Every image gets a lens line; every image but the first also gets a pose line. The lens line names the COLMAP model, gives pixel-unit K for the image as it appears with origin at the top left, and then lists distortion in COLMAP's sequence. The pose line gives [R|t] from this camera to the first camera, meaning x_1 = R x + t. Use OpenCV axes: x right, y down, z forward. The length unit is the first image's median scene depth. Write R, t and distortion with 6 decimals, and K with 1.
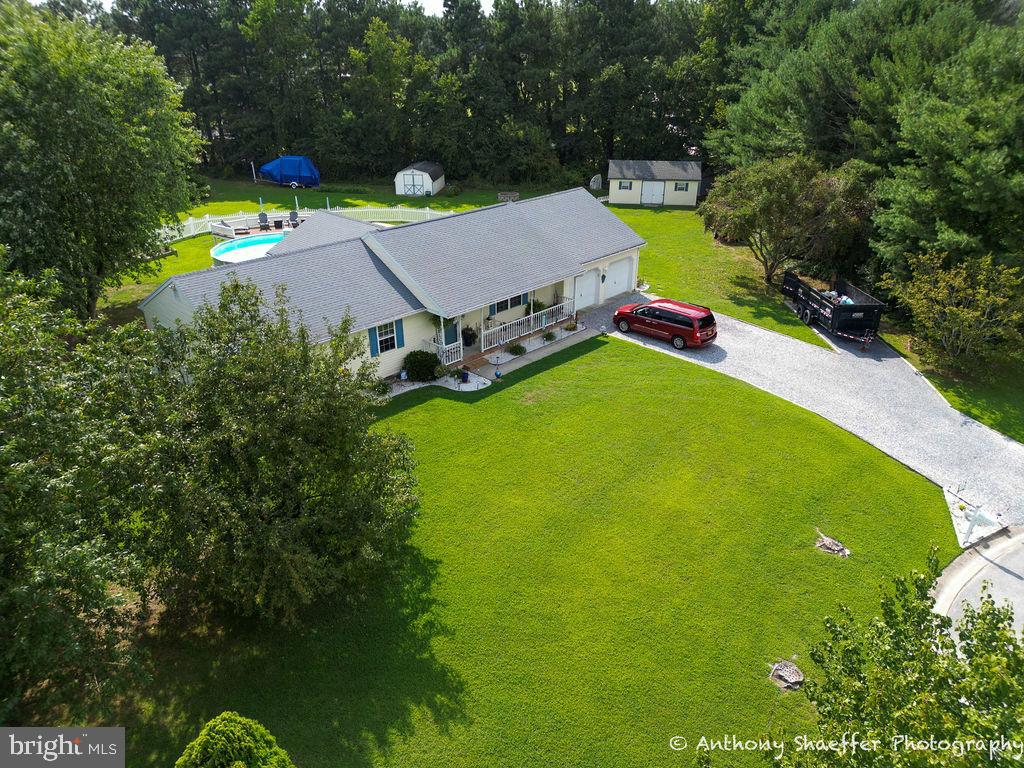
lens RADIAL K [[707.5, 0, 512.0], [0, 707.5, 384.0], [0, 0, 1]] dist [0.085938, -0.132028]
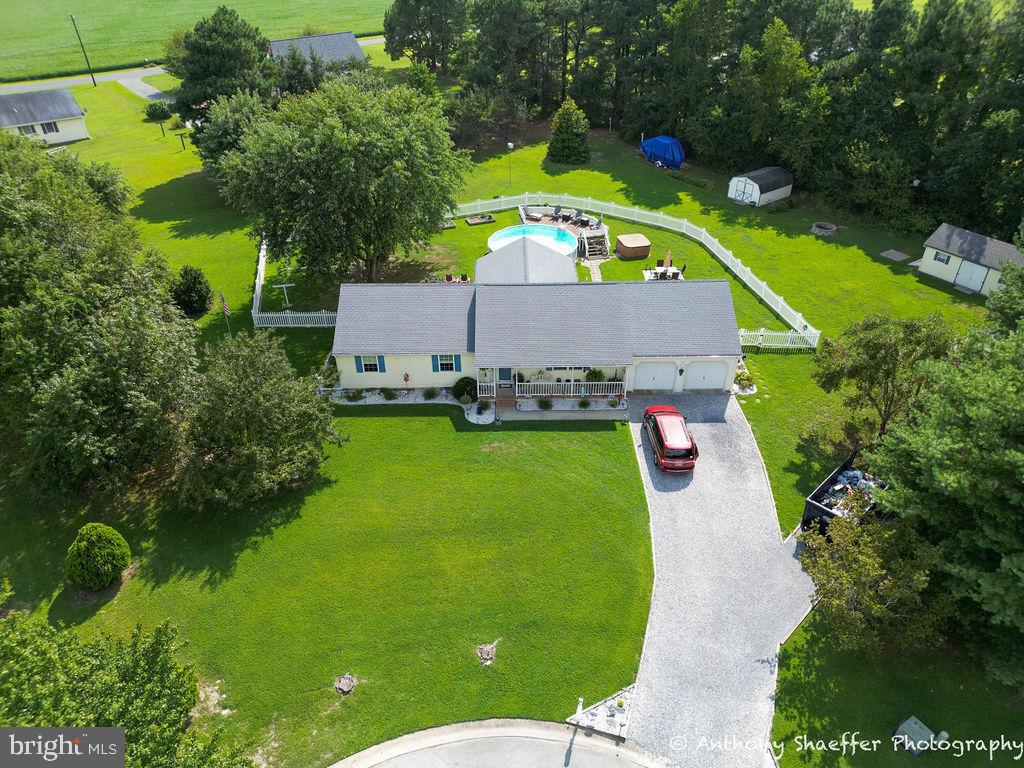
lens RADIAL K [[707.5, 0, 512.0], [0, 707.5, 384.0], [0, 0, 1]] dist [0.085938, -0.132028]
pose [[0.712046, 0.397980, -0.578448, 0.705057], [-0.306655, 0.917388, 0.253696, -0.398182], [0.631627, -0.003259, 0.775265, -0.014277]]
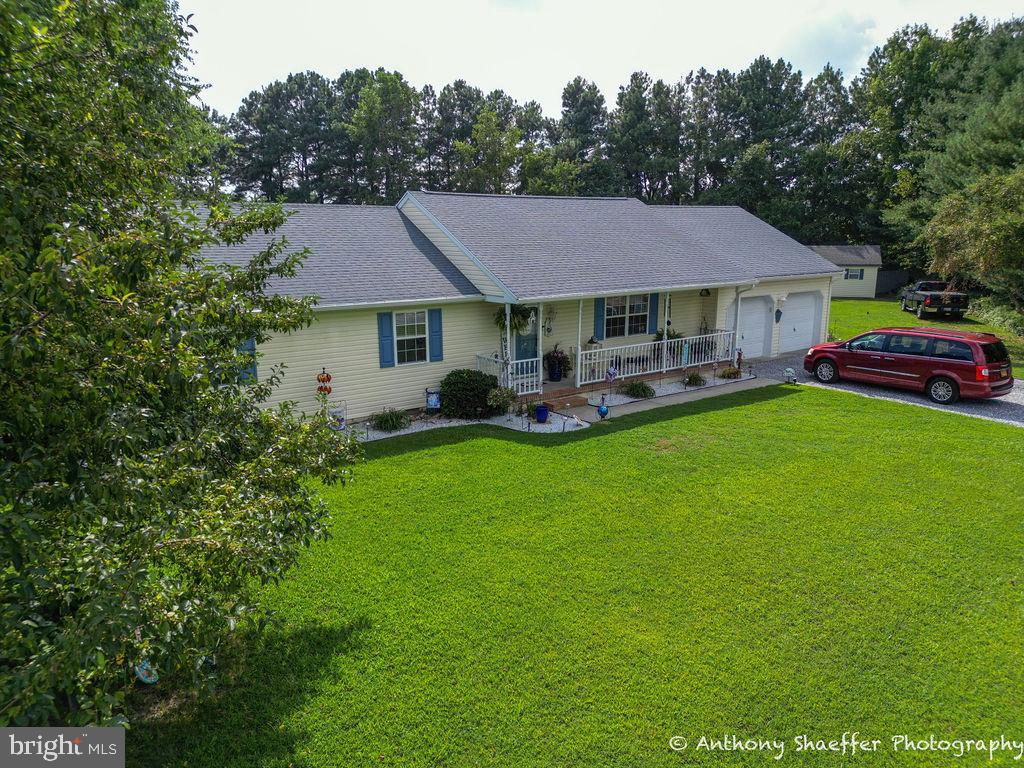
lens RADIAL K [[707.5, 0, 512.0], [0, 707.5, 384.0], [0, 0, 1]] dist [0.085938, -0.132028]
pose [[0.986914, 0.038294, -0.156637, -0.004436], [-0.074701, 0.969446, -0.233655, 0.092690], [0.142904, 0.242298, 0.959620, 0.439686]]
